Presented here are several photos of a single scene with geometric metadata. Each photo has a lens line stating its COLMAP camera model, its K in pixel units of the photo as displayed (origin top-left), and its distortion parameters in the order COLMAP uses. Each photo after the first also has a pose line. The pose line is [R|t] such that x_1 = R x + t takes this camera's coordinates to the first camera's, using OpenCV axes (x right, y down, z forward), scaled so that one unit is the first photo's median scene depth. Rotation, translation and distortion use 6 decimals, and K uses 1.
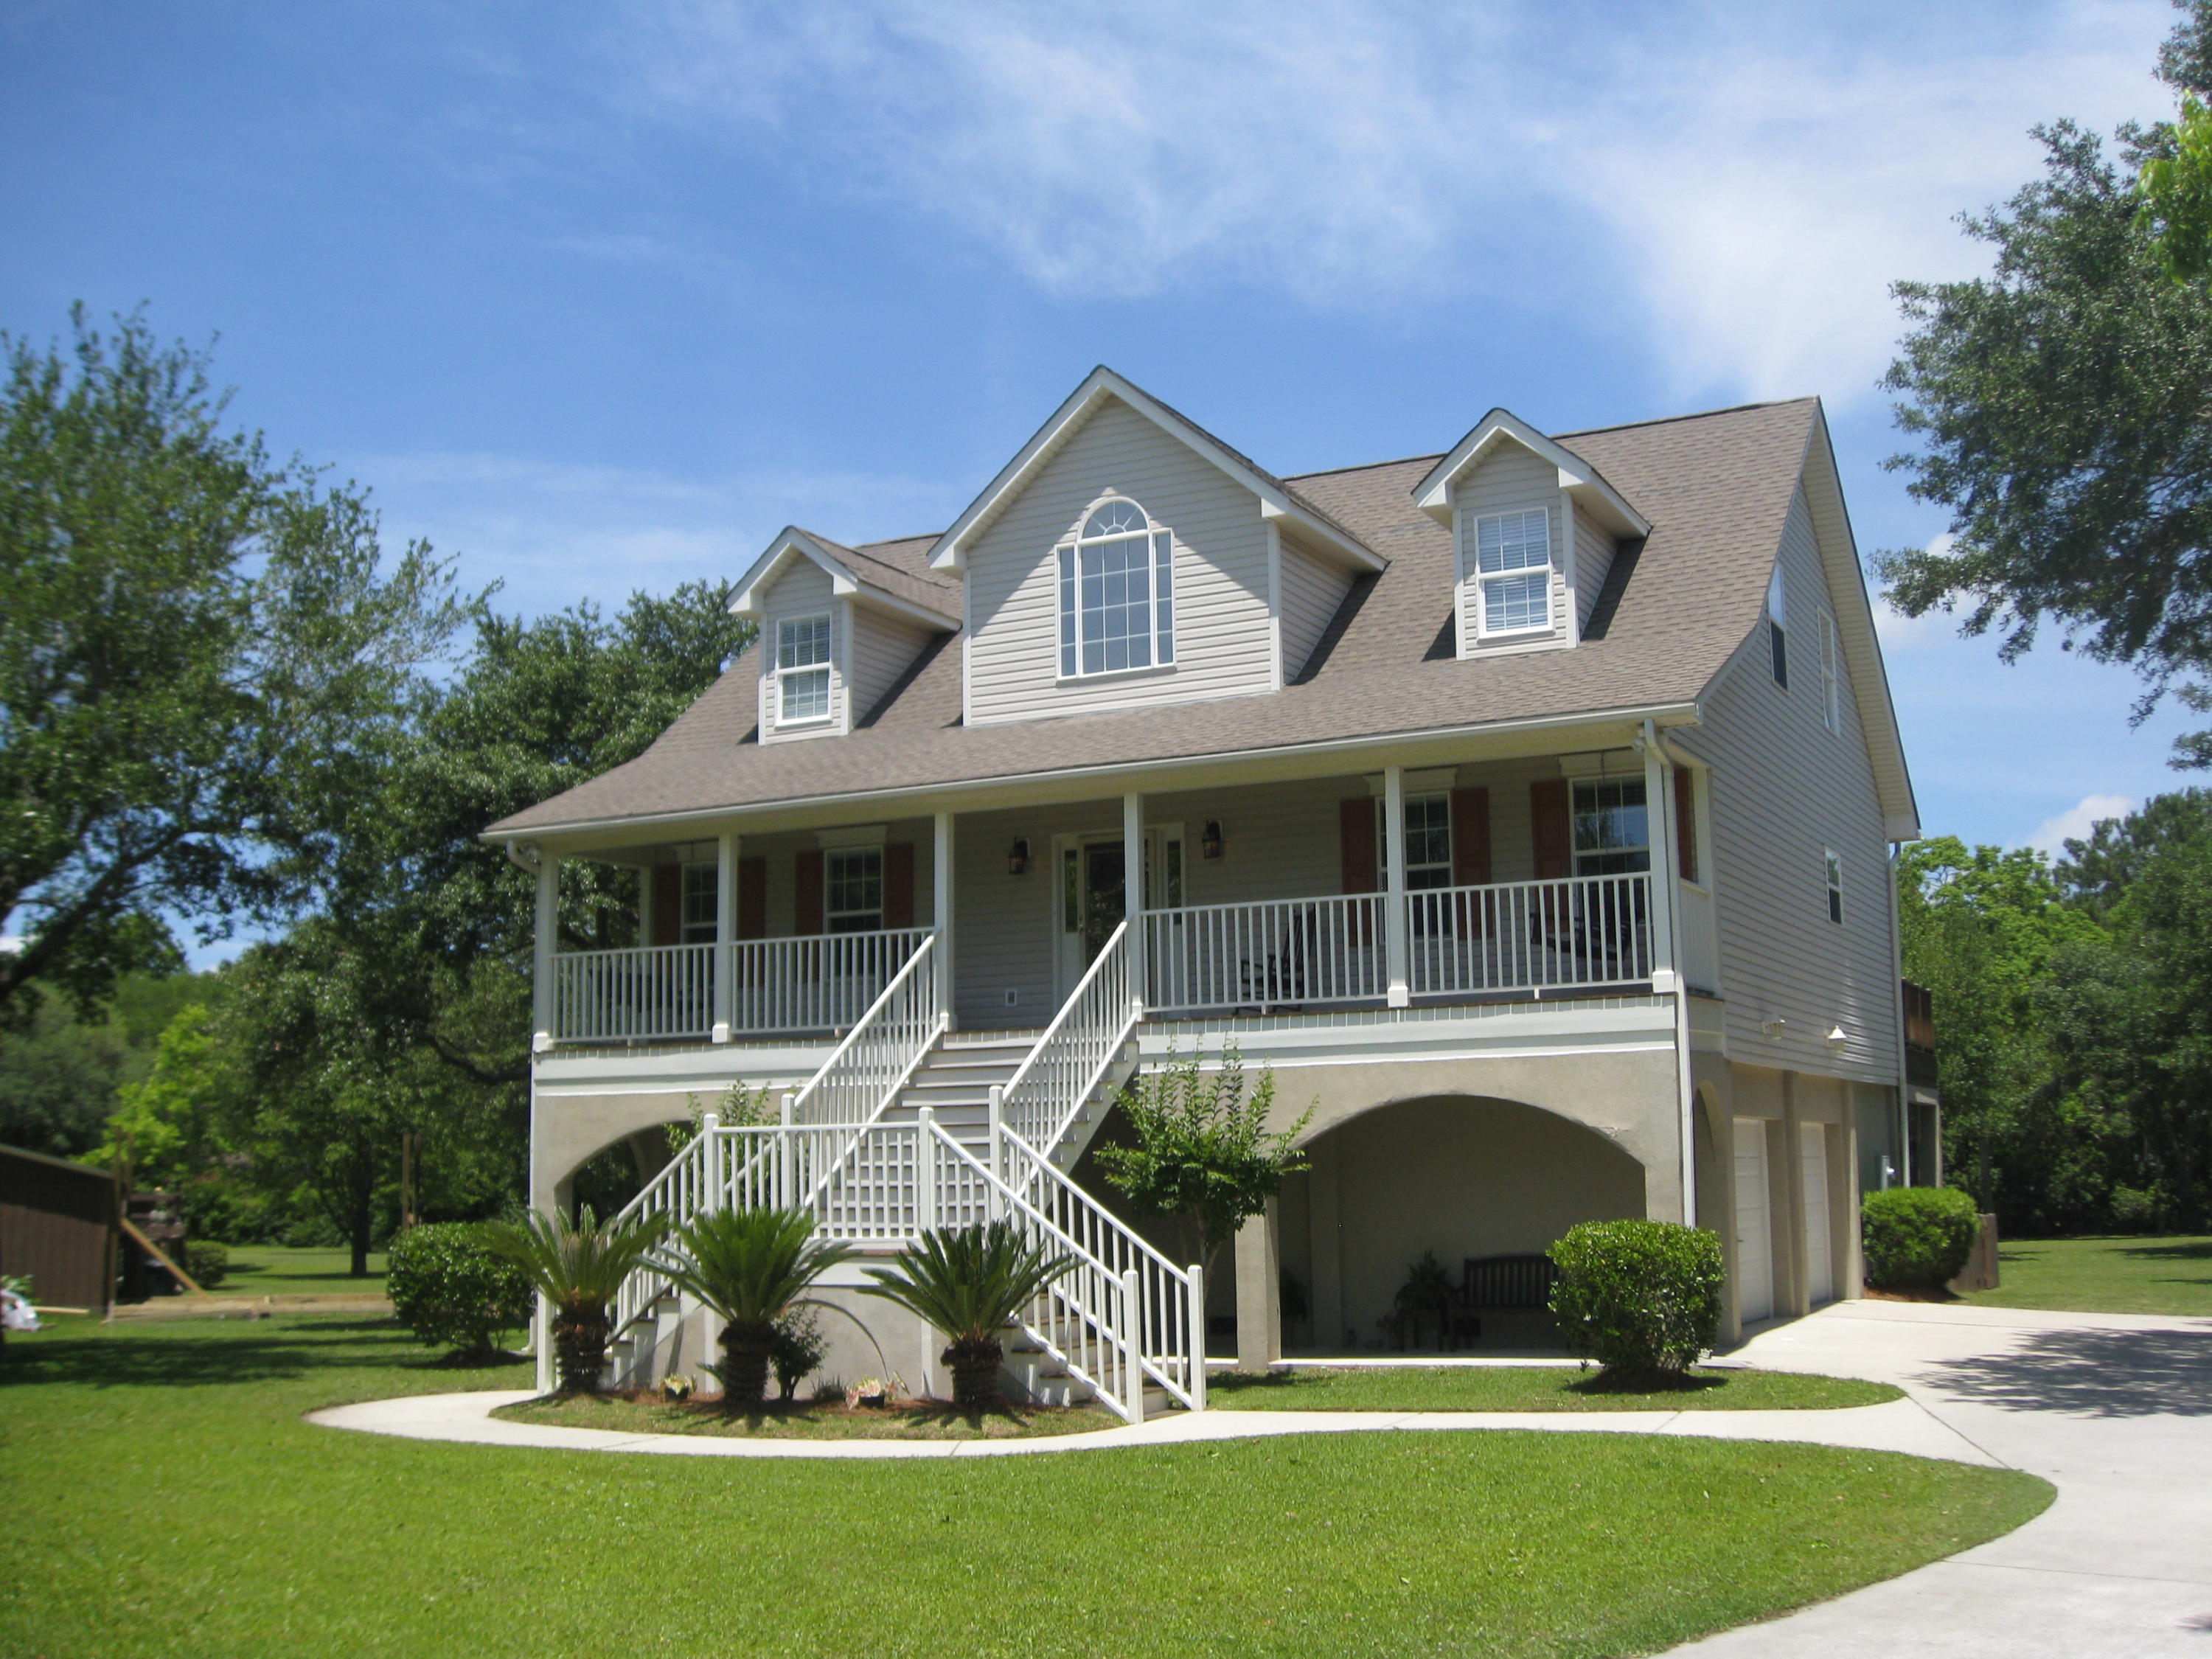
lens RADIAL K [[2333.6, 0, 1217.2], [0, 2333.6, 825.8], [0, 0, 1]] dist [-0.154950, 0.135861]
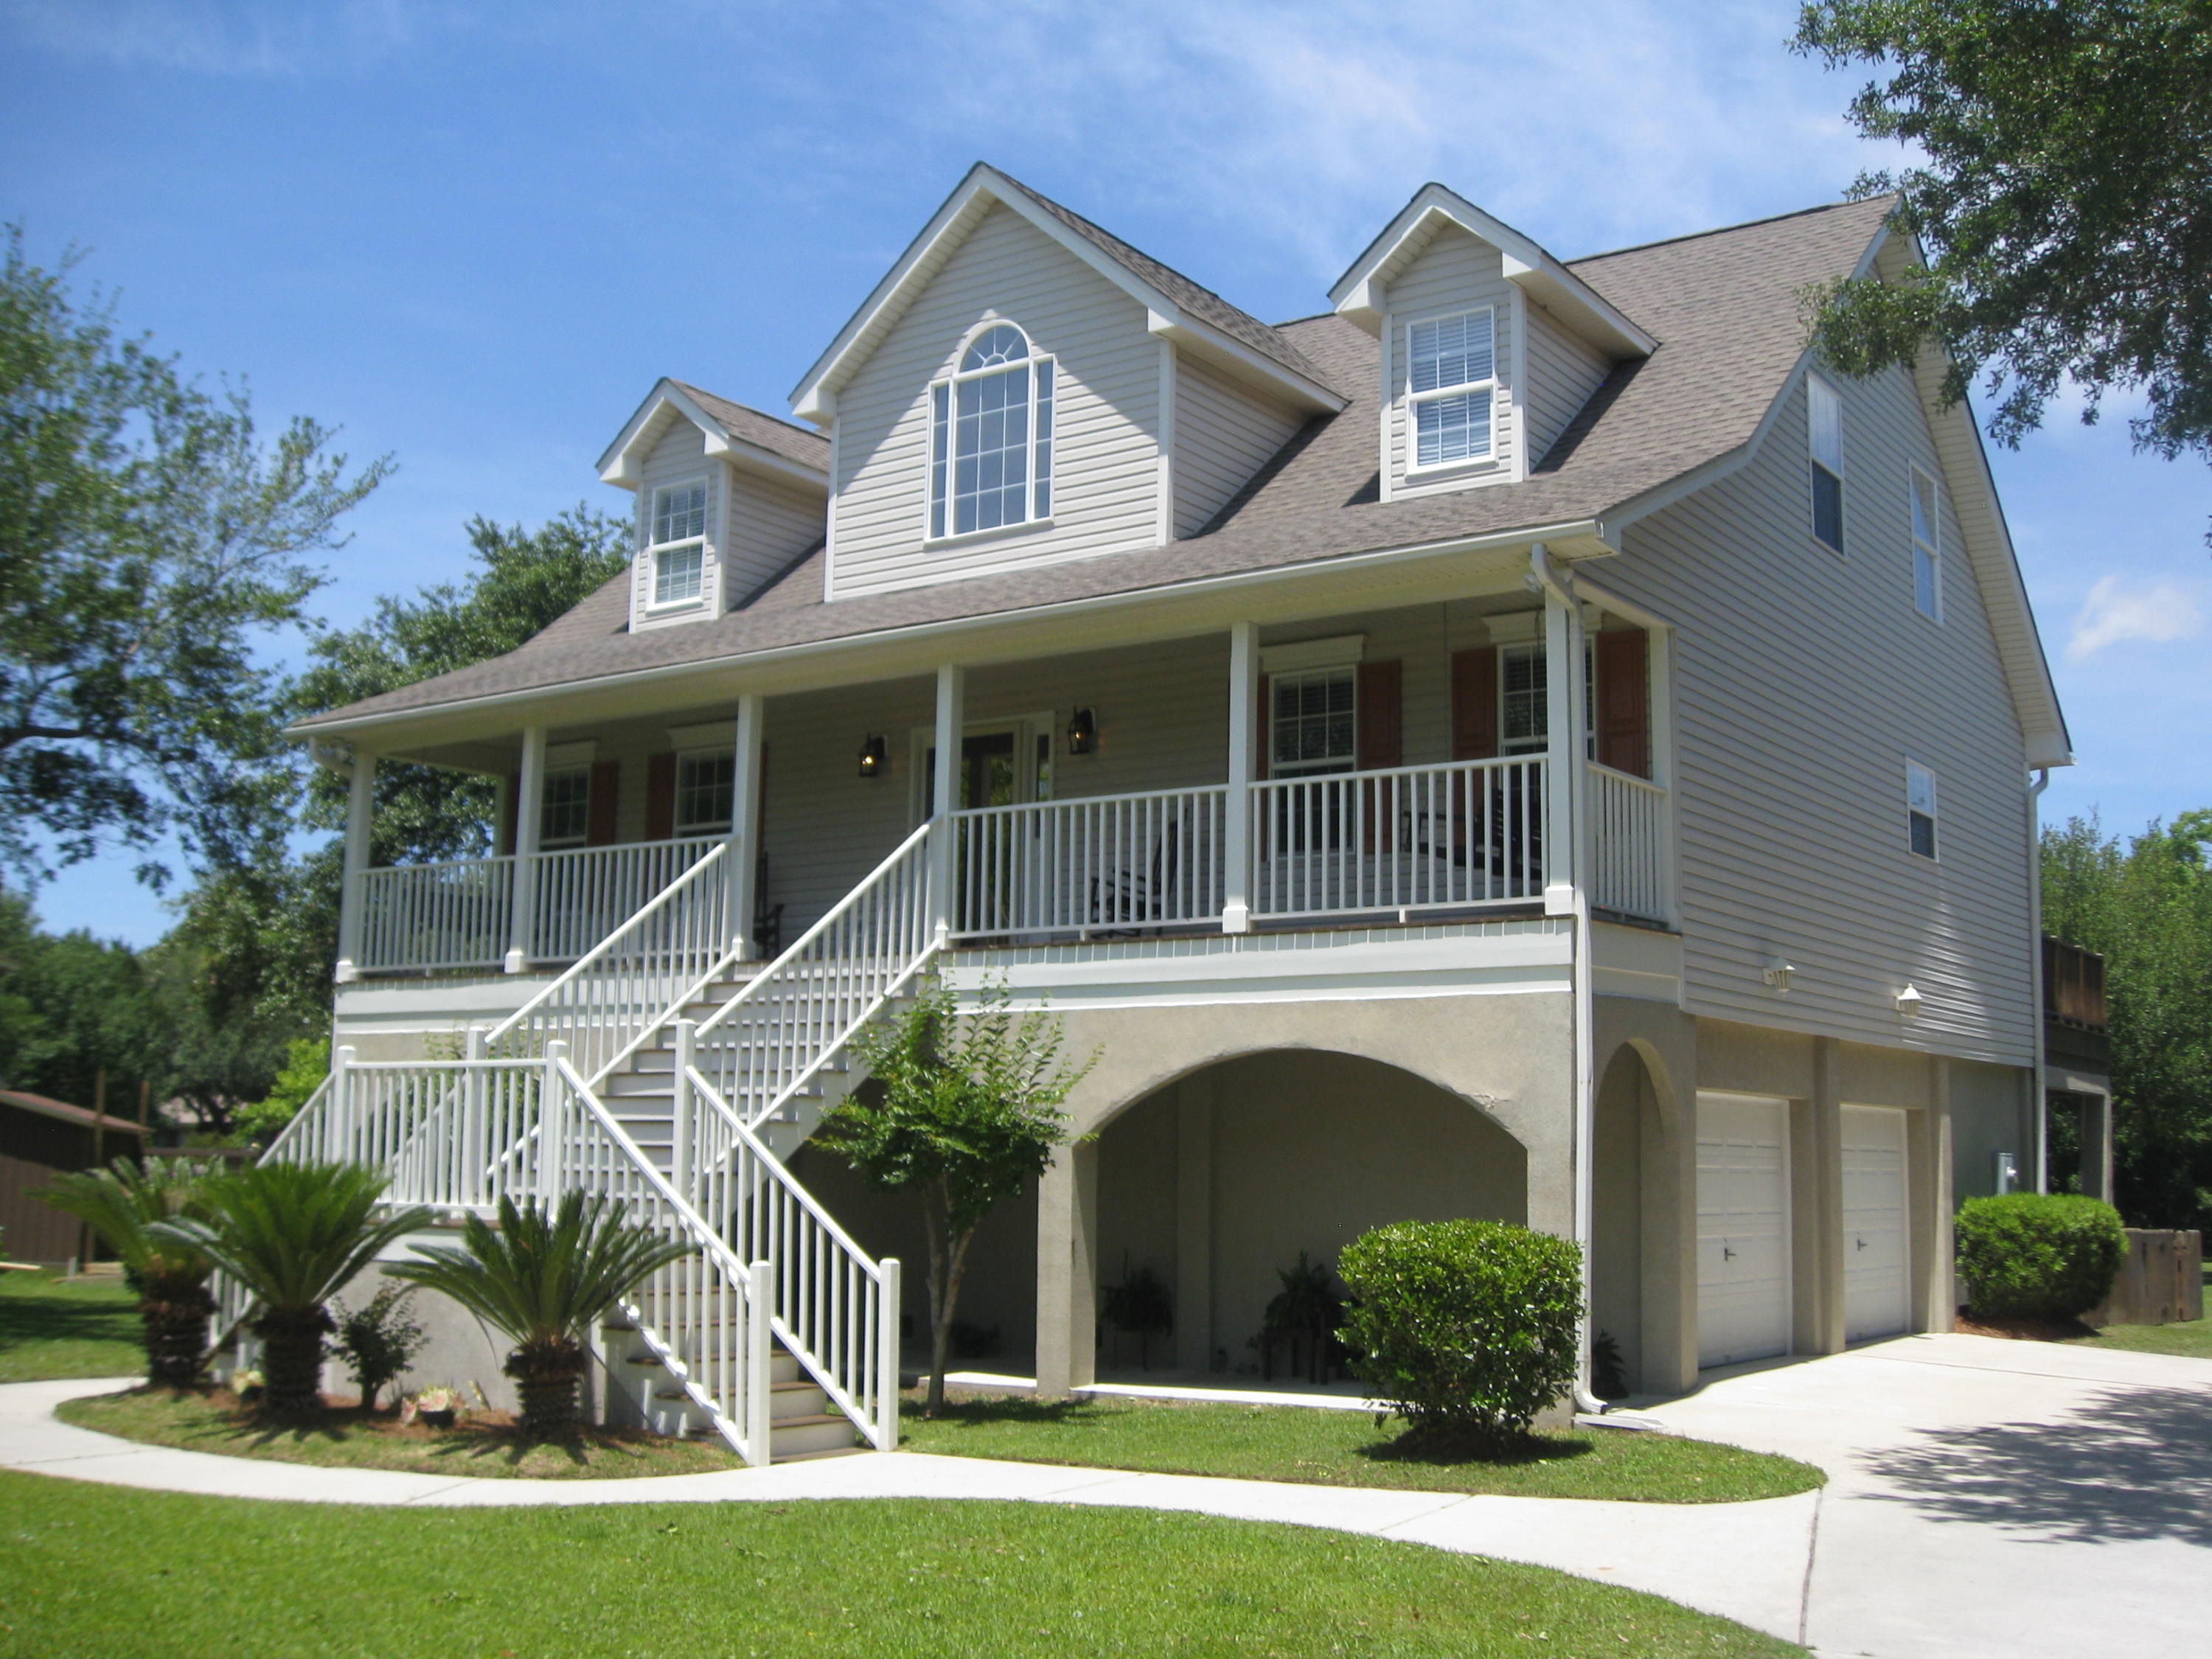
lens RADIAL K [[2333.6, 0, 1217.2], [0, 2333.6, 825.8], [0, 0, 1]] dist [-0.154950, 0.135861]
pose [[0.989967, 0.009720, -0.140963, 0.161496], [-0.009115, 0.999946, 0.004933, 0.034888], [0.141004, -0.003599, 0.990003, 0.214648]]
